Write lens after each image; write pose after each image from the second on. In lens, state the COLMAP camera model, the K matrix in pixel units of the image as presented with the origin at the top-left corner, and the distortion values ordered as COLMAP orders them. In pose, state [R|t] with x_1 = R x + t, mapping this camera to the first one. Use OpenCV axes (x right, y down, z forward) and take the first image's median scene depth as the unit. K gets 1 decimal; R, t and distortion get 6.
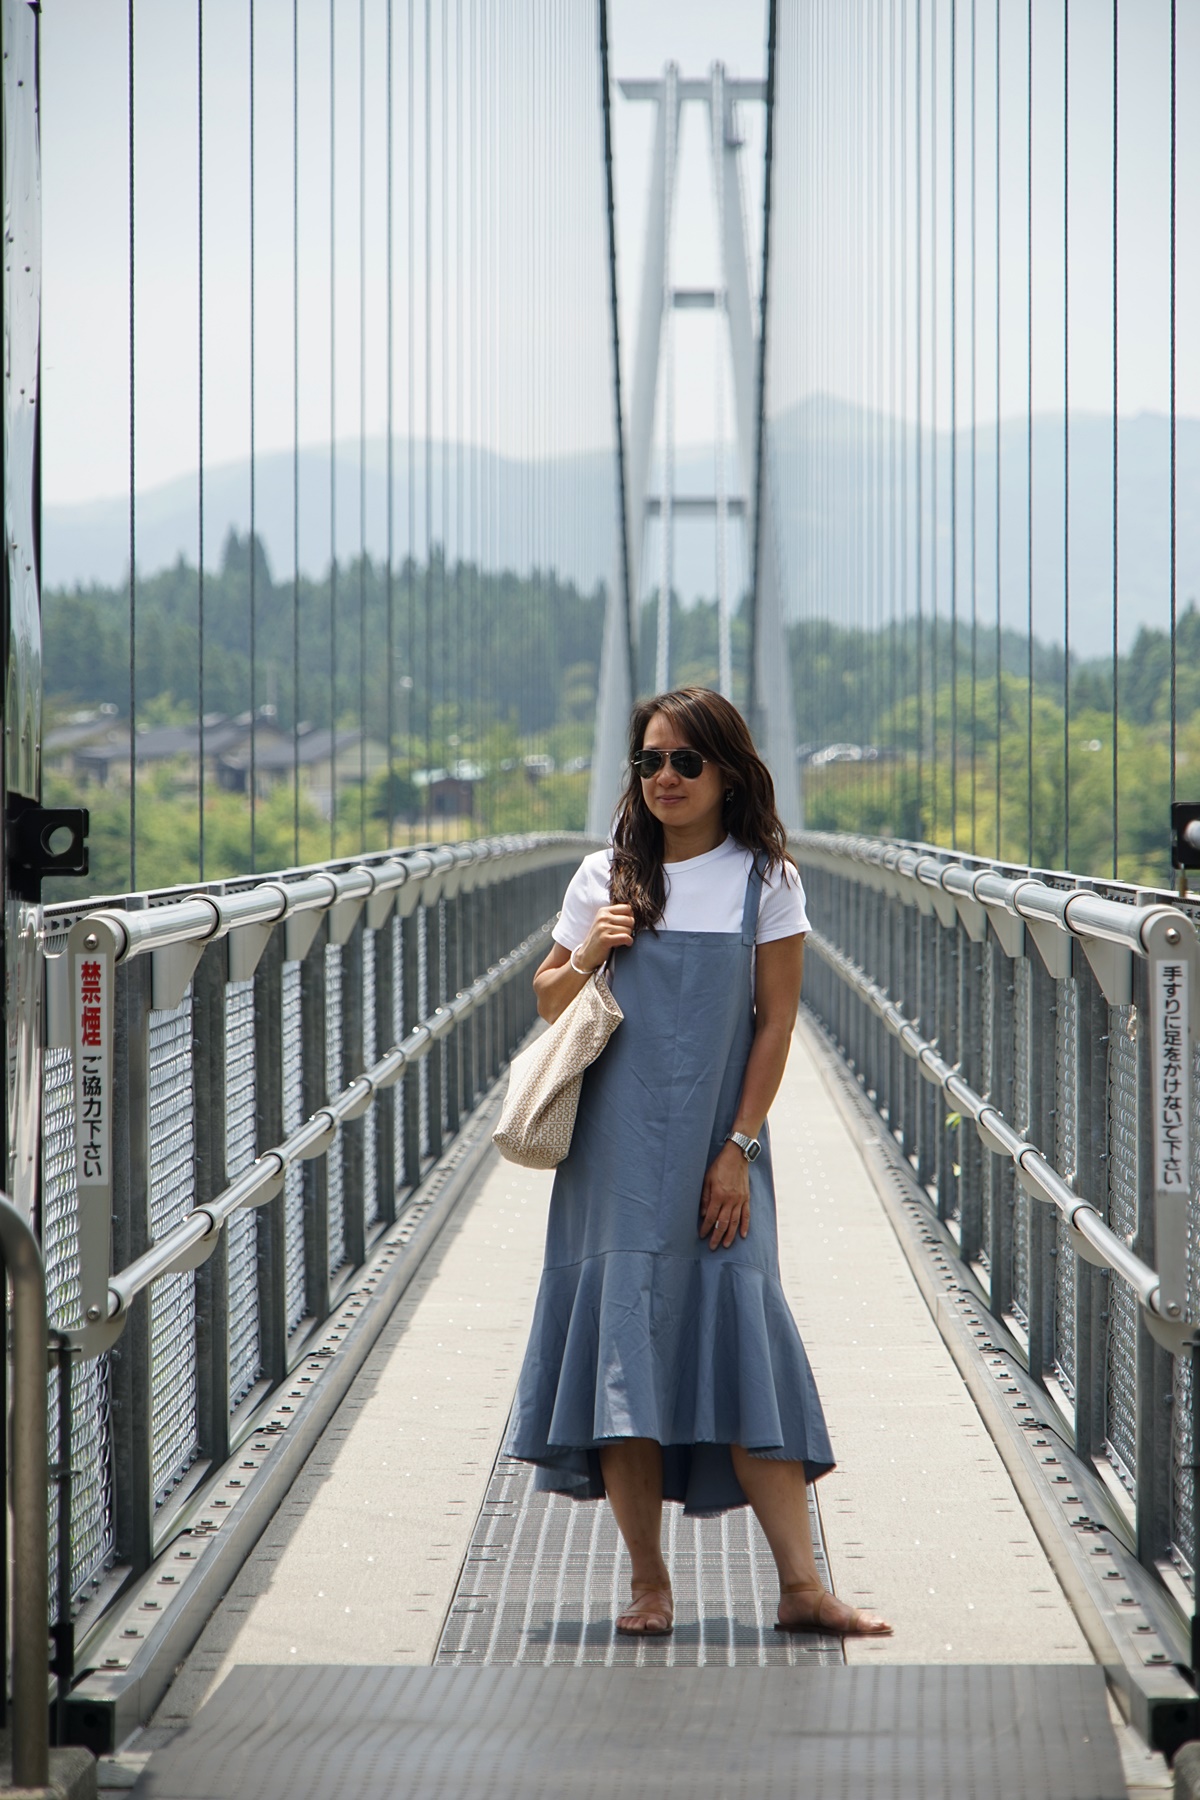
lens RADIAL K [[8462.0, 0, 679.7], [0, 8462.0, 901.9], [0, 0, 1]] dist [0.001814, 7.123821]
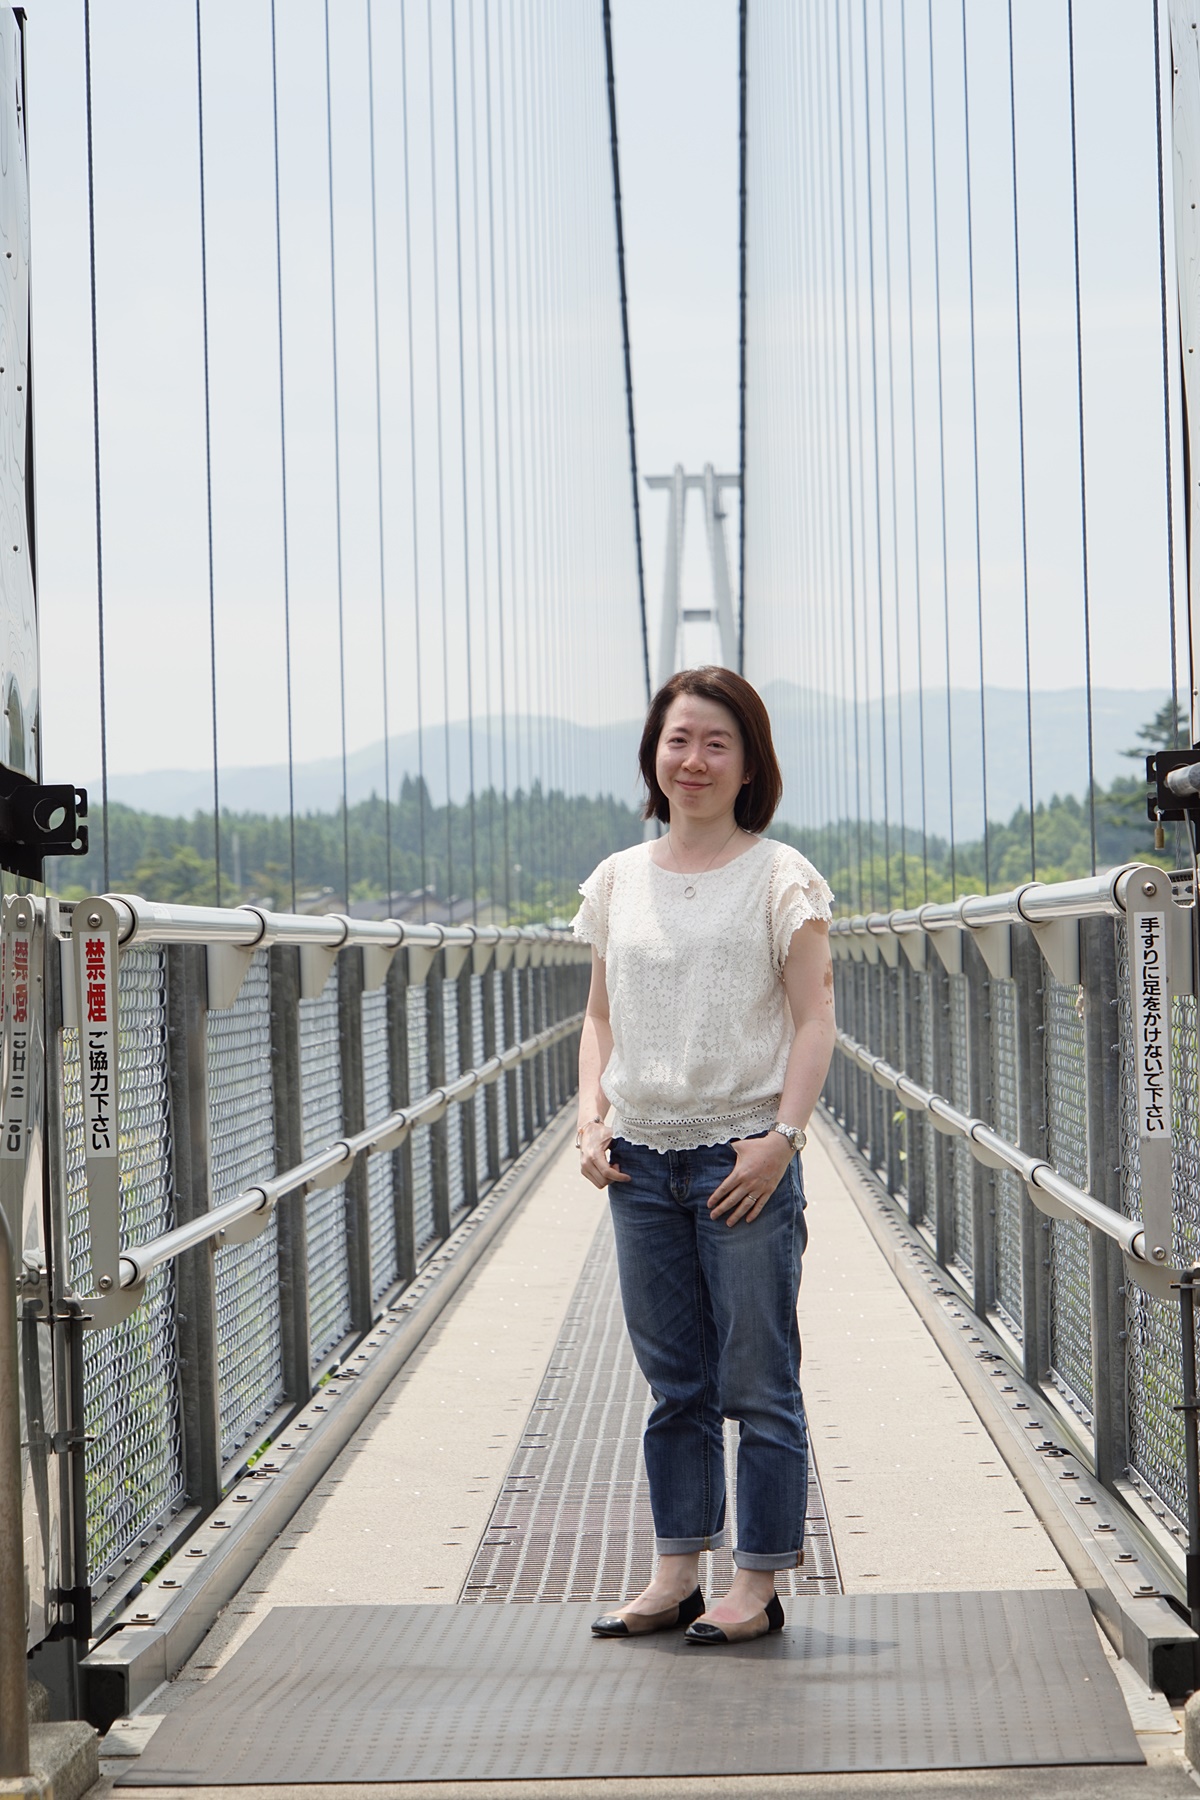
lens RADIAL K [[5267.7, 0, 640.0], [0, 5267.7, 878.3], [0, 0, 1]] dist [-0.010991, 0.180514]
pose [[0.999638, -0.024710, -0.010612, 0.002515], [0.024428, 0.999365, -0.025952, 0.012905], [0.011247, 0.025684, 0.999607, 0.262194]]
